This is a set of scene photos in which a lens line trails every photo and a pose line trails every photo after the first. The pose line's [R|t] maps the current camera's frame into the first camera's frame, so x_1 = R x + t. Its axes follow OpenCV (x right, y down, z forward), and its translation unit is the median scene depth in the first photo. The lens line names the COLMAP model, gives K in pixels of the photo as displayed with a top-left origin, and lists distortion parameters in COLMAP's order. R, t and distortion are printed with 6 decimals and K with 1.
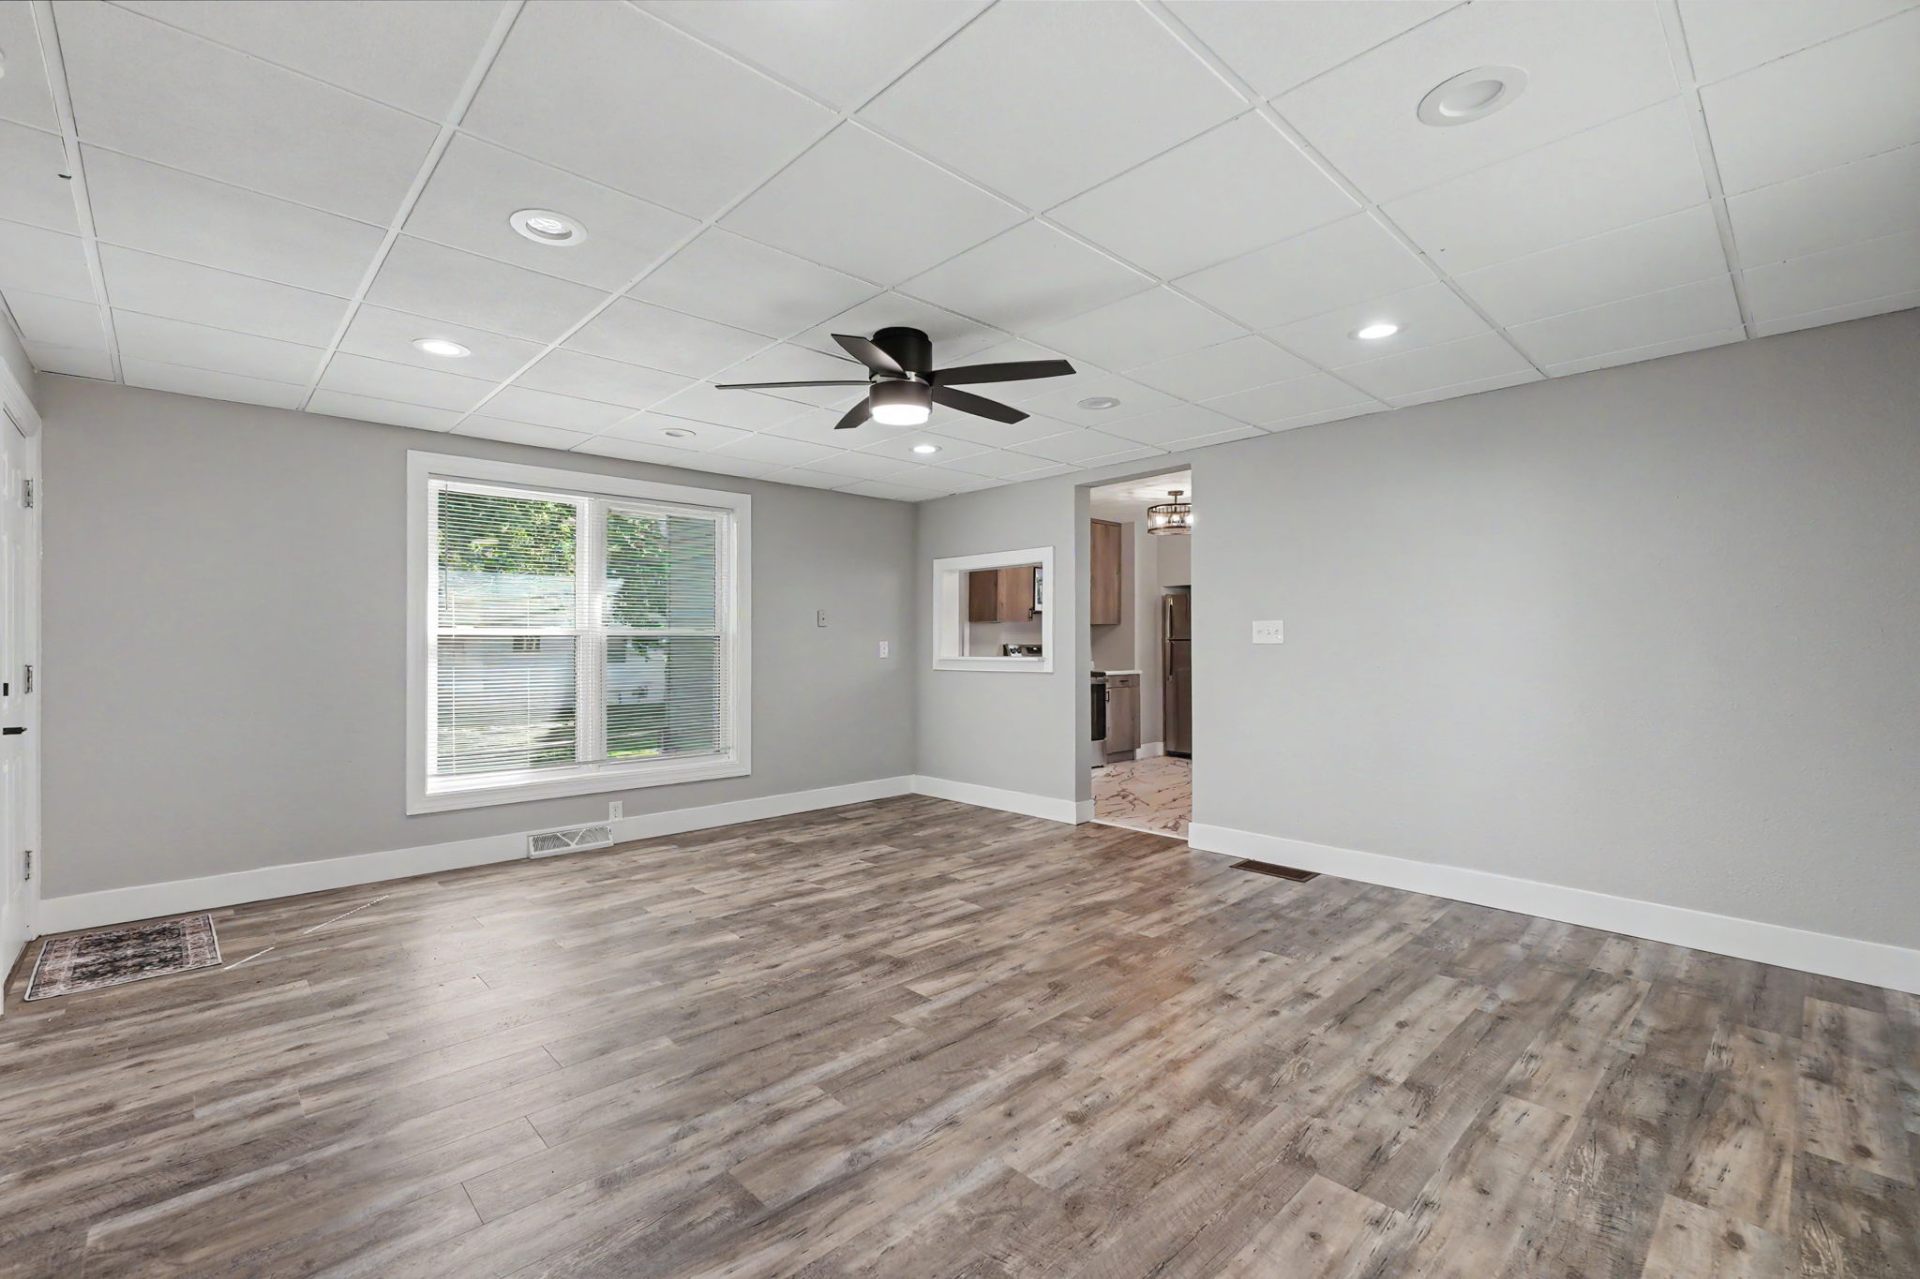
lens RADIAL K [[836.9, 0, 959.9], [0, 836.9, 646.4], [0, 0, 1]] dist [0.004078, 0.000433]
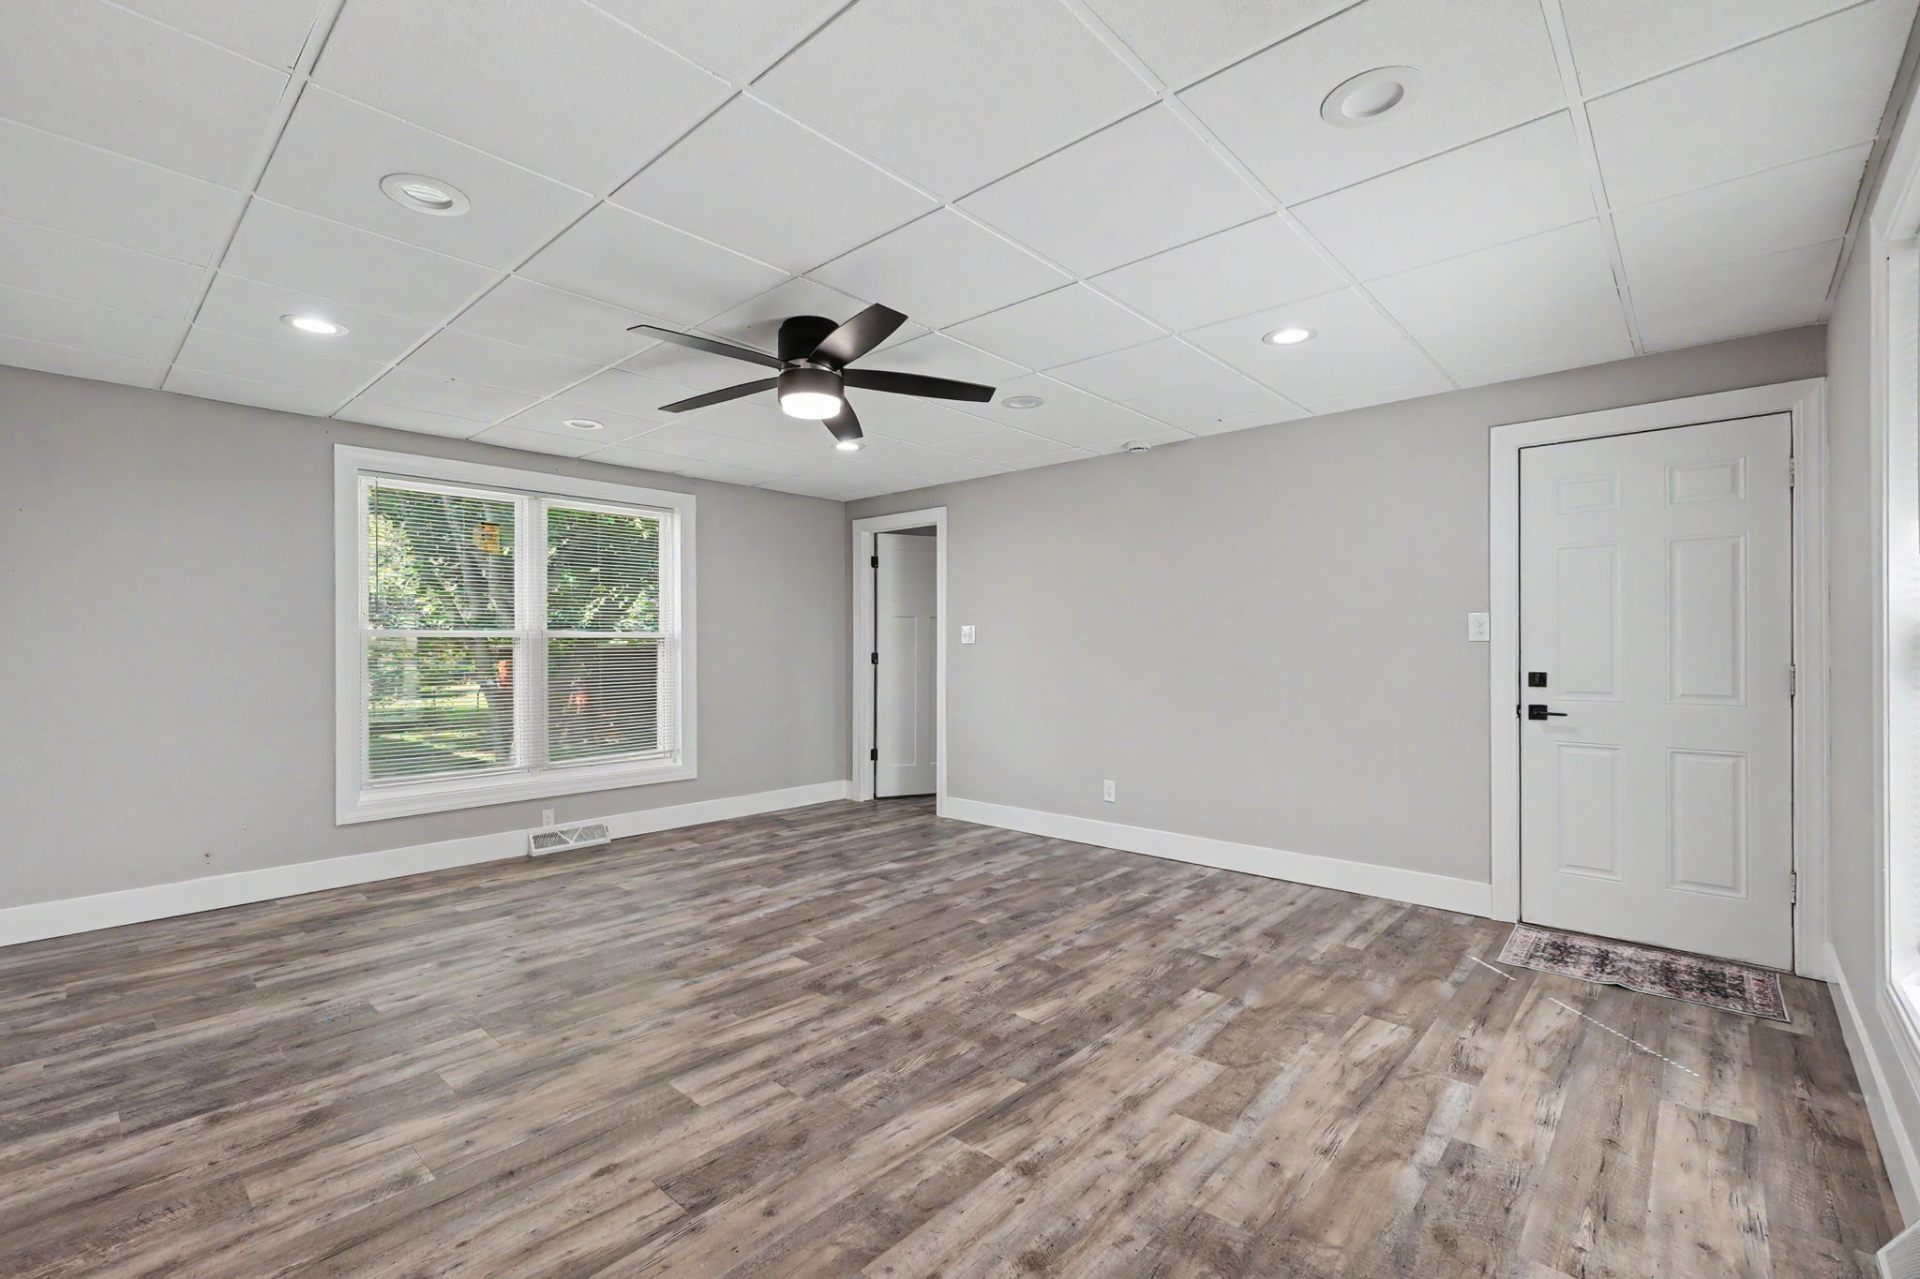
lens RADIAL K [[836.9, 0, 960.3], [0, 836.9, 637.8], [0, 0, 1]] dist [0.004078, 0.000433]
pose [[-0.997062, 0.004002, -0.076494, -0.159983], [0.004721, 0.999946, -0.009219, -0.002661], [0.076453, -0.009553, -0.997027, 1.901753]]
